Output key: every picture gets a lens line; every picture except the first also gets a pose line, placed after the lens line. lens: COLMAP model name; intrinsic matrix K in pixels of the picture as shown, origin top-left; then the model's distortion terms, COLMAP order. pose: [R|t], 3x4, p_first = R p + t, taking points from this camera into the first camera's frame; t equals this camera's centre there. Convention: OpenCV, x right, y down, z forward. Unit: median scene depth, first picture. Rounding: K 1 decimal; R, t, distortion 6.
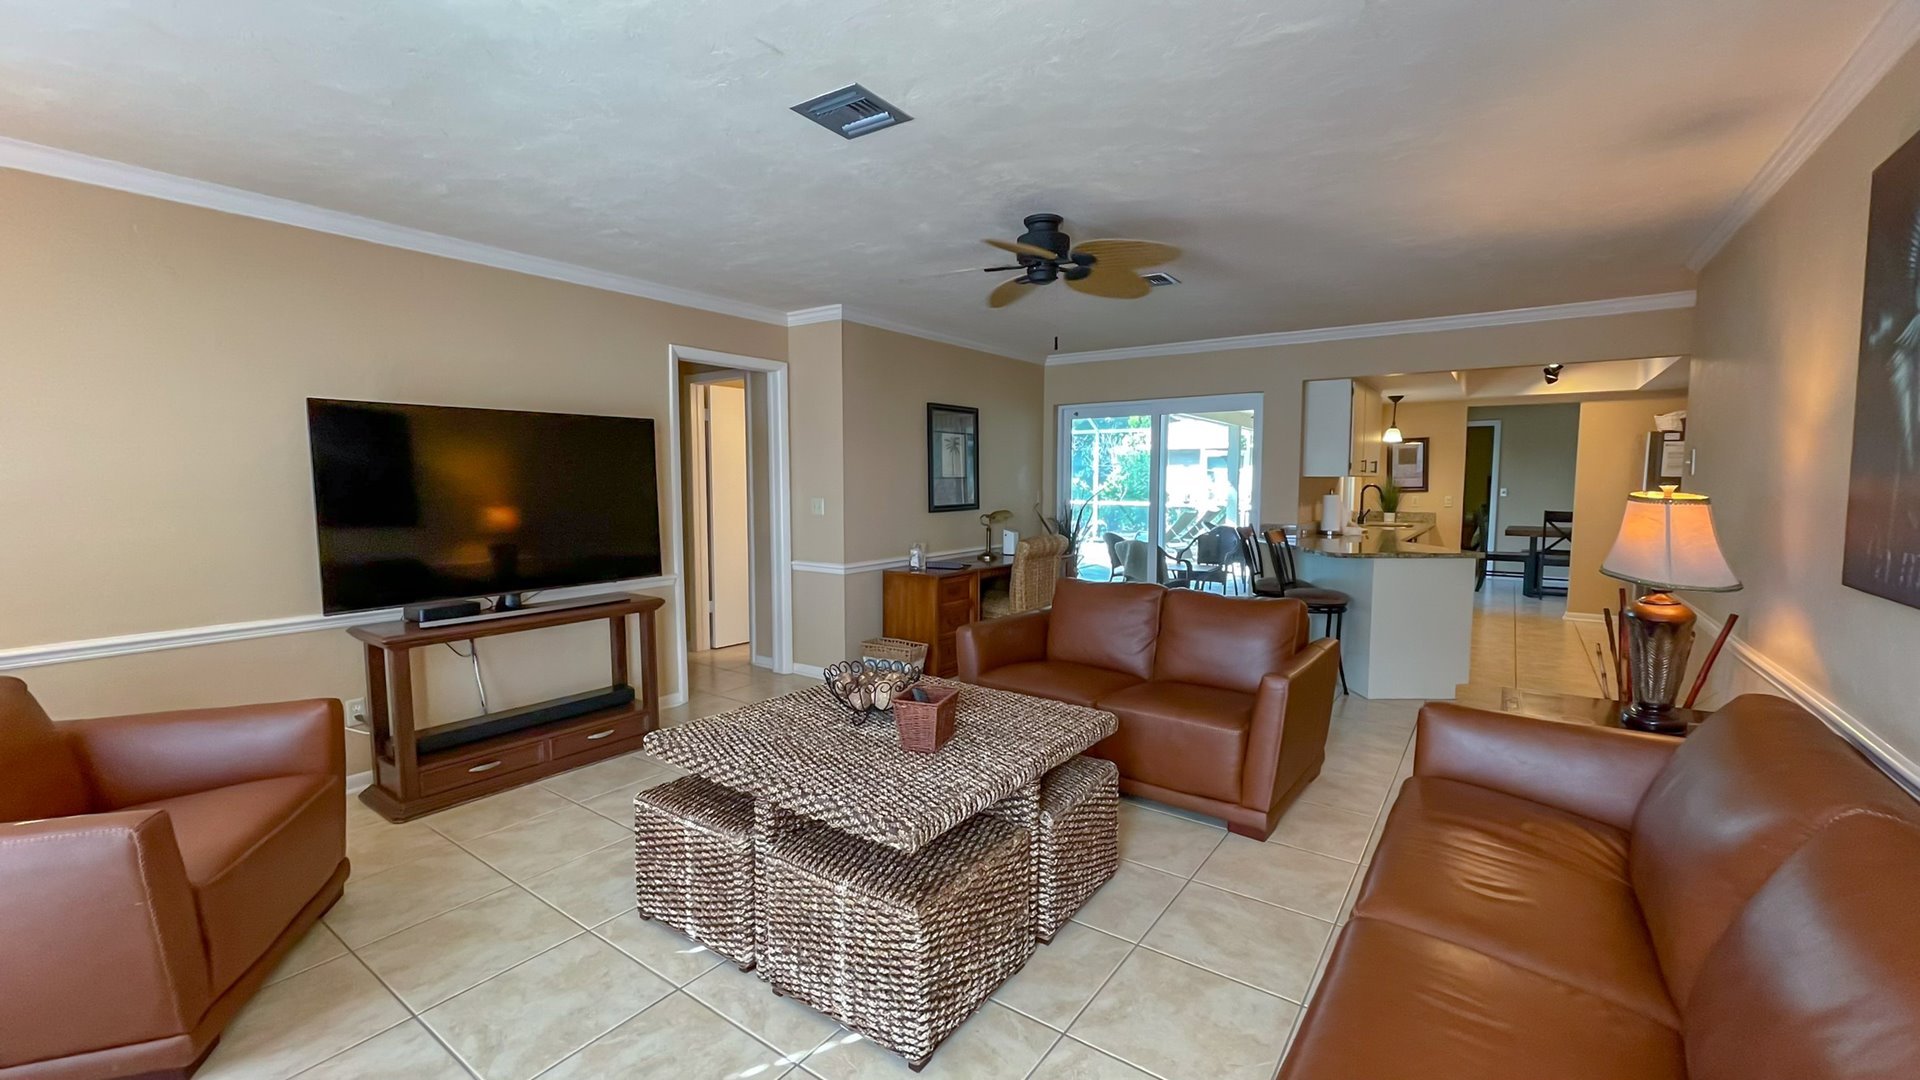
lens RADIAL K [[783.9, 0, 950.4], [0, 783.9, 535.7], [0, 0, 1]] dist [0.001649, 0.000453]
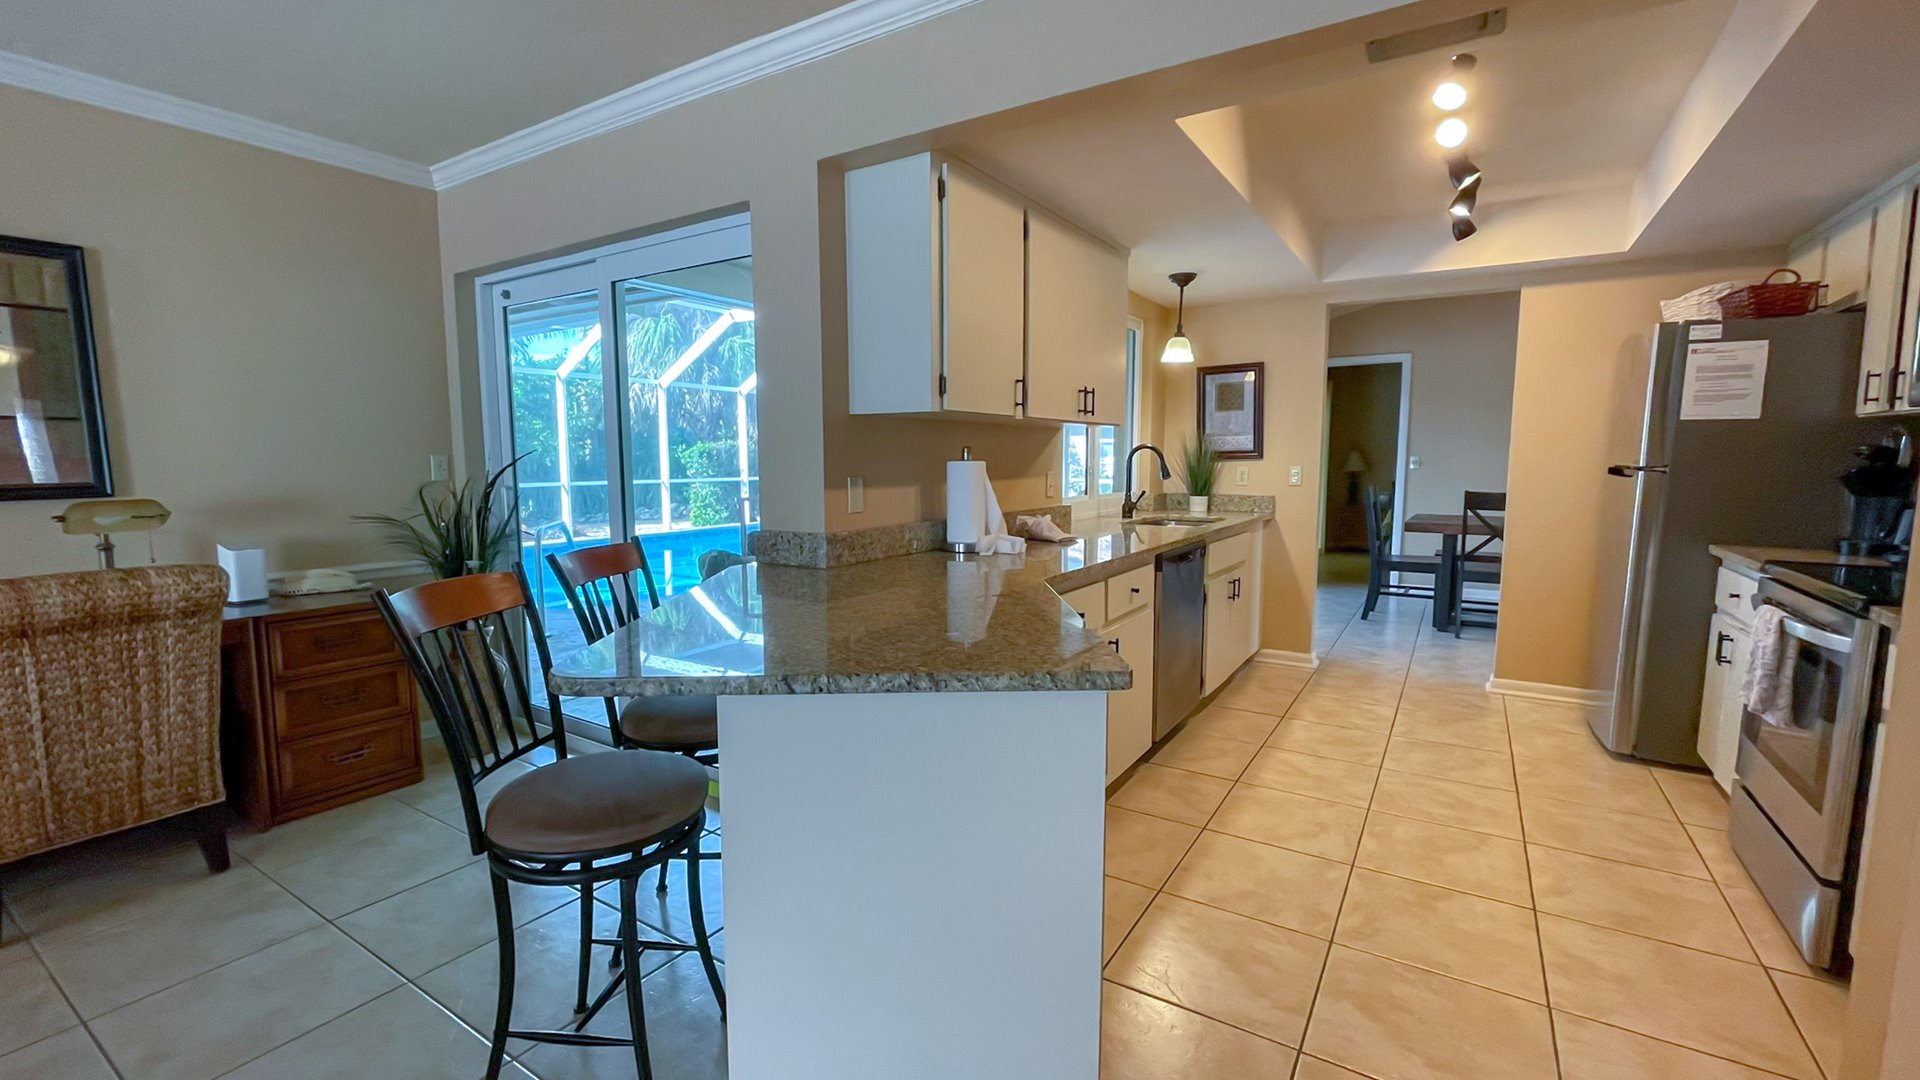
lens RADIAL K [[783.9, 0, 971.9], [0, 783.9, 546.5], [0, 0, 1]] dist [0.001649, 0.000453]
pose [[0.998504, -0.008223, 0.054062, 0.363312], [0.005996, 0.999131, 0.041236, -0.017416], [-0.054354, -0.040851, 0.997686, 0.437121]]
